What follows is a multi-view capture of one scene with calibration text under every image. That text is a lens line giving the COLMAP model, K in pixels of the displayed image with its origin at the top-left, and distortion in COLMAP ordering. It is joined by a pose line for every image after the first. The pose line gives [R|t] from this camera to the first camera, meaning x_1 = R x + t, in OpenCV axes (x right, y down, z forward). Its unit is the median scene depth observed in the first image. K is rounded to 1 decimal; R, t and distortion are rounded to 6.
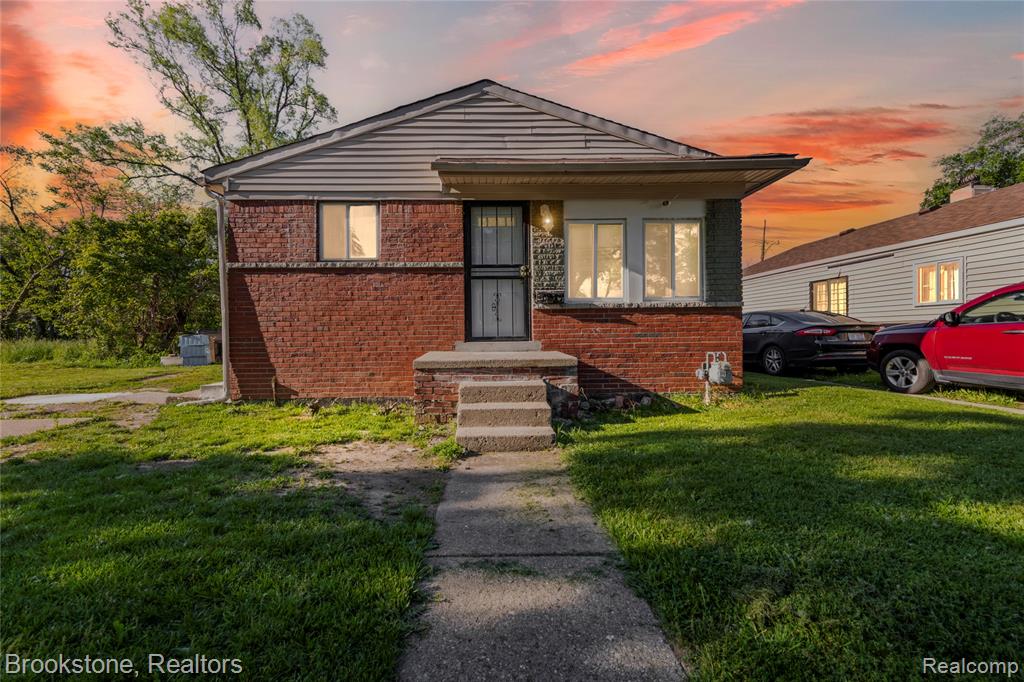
lens RADIAL K [[418.3, 0, 508.6], [0, 418.3, 341.0], [0, 0, 1]] dist [0.012477, -0.002627]
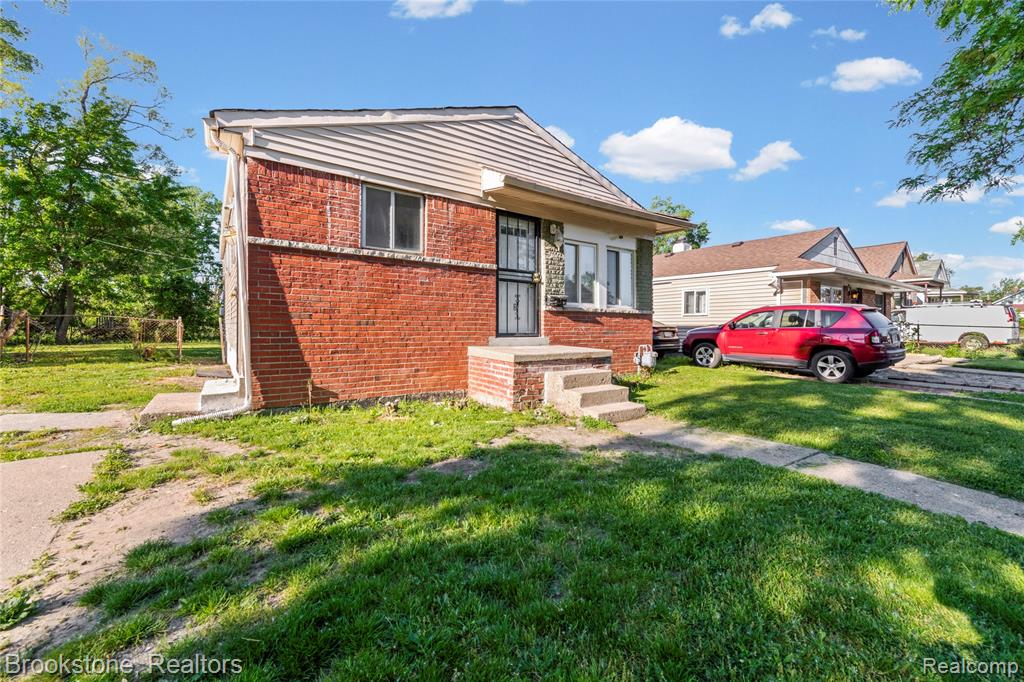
lens RADIAL K [[418.3, 0, 510.0], [0, 418.3, 336.2], [0, 0, 1]] dist [0.012477, -0.002627]
pose [[0.823496, 0.004432, 0.567305, -0.703302], [-0.007867, 0.999963, 0.003608, -0.005609], [-0.567268, -0.007434, 0.823500, 0.072546]]
